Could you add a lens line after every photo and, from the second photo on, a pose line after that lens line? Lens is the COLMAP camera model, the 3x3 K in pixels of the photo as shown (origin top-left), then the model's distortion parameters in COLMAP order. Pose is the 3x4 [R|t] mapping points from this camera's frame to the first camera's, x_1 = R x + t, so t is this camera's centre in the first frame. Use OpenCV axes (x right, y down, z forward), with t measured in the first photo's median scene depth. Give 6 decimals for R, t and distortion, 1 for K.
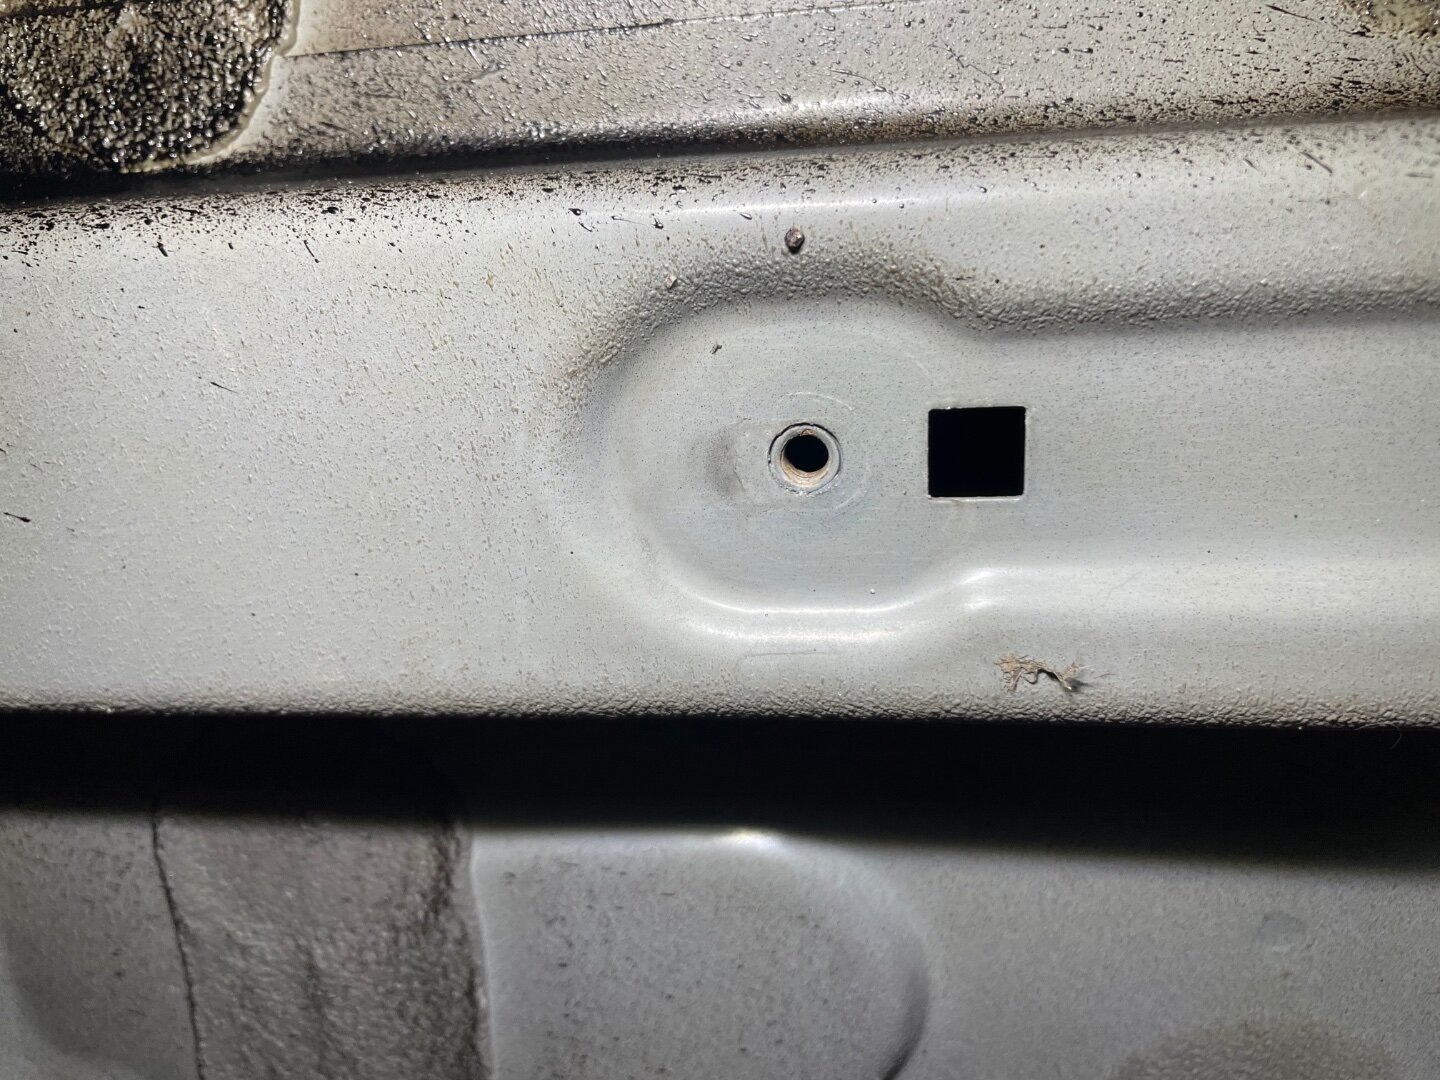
lens RADIAL K [[1190.7, 0, 720.0], [0, 1190.7, 540.0], [0, 0, 1]] dist [0.054901, -0.112897]
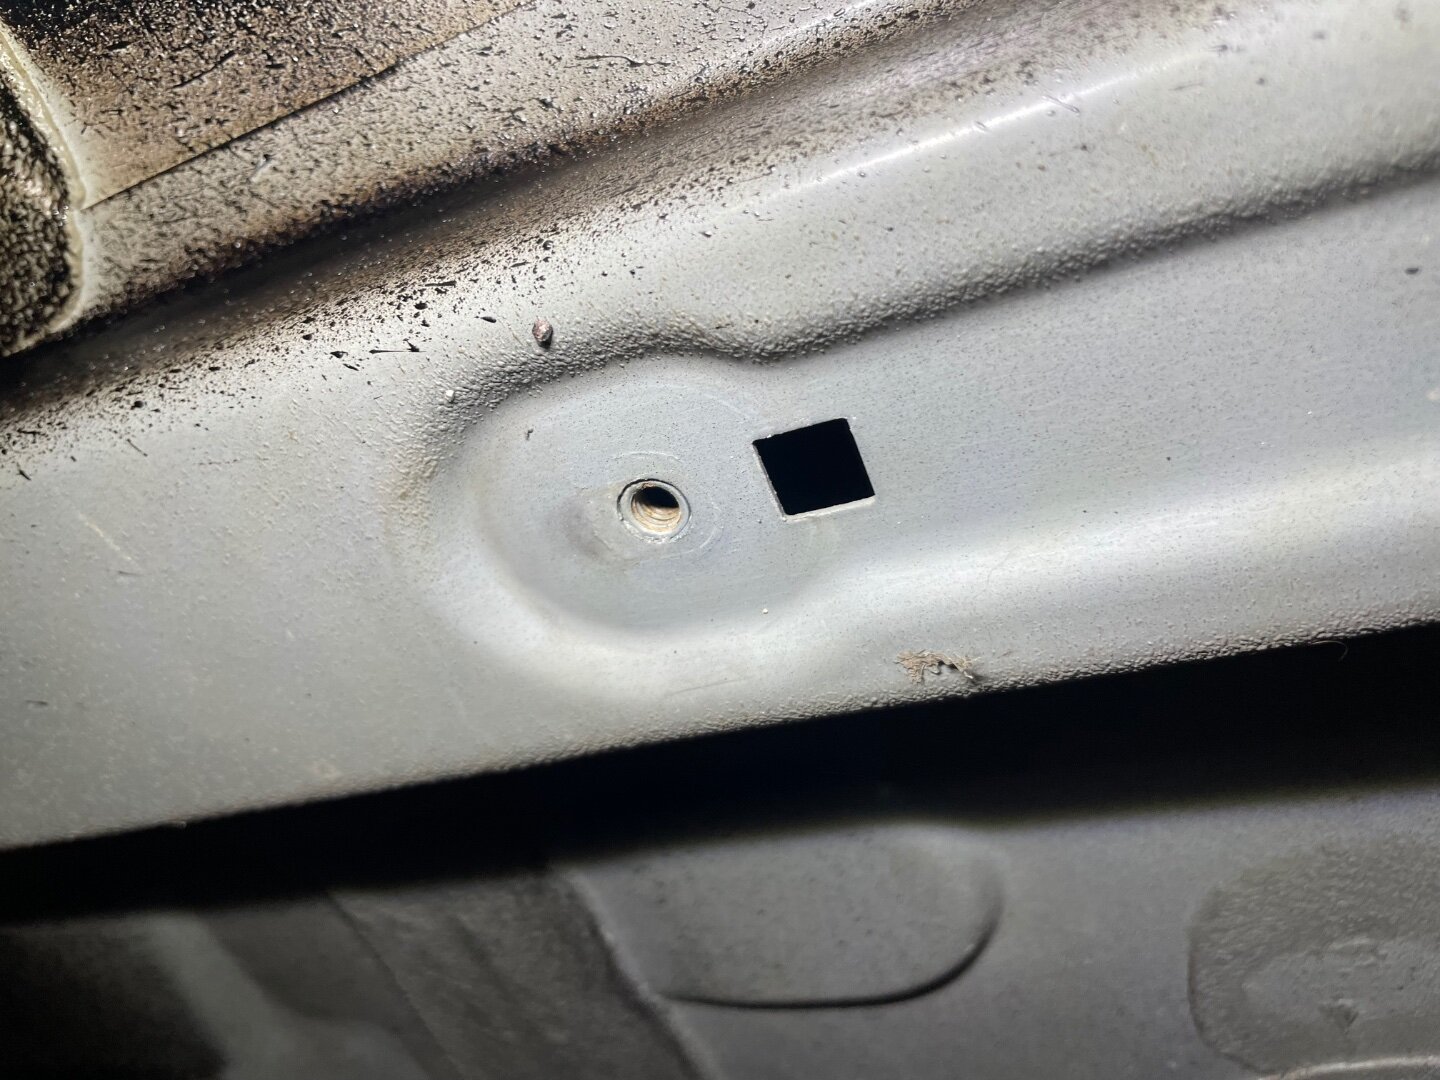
lens RADIAL K [[1183.3, 0, 720.0], [0, 1183.3, 540.0], [0, 0, 1]] dist [0.060173, -0.119573]
pose [[0.945288, -0.236330, -0.224896, 0.340387], [0.284463, 0.934602, 0.213543, -0.240831], [0.159722, -0.265834, 0.950695, 0.084917]]
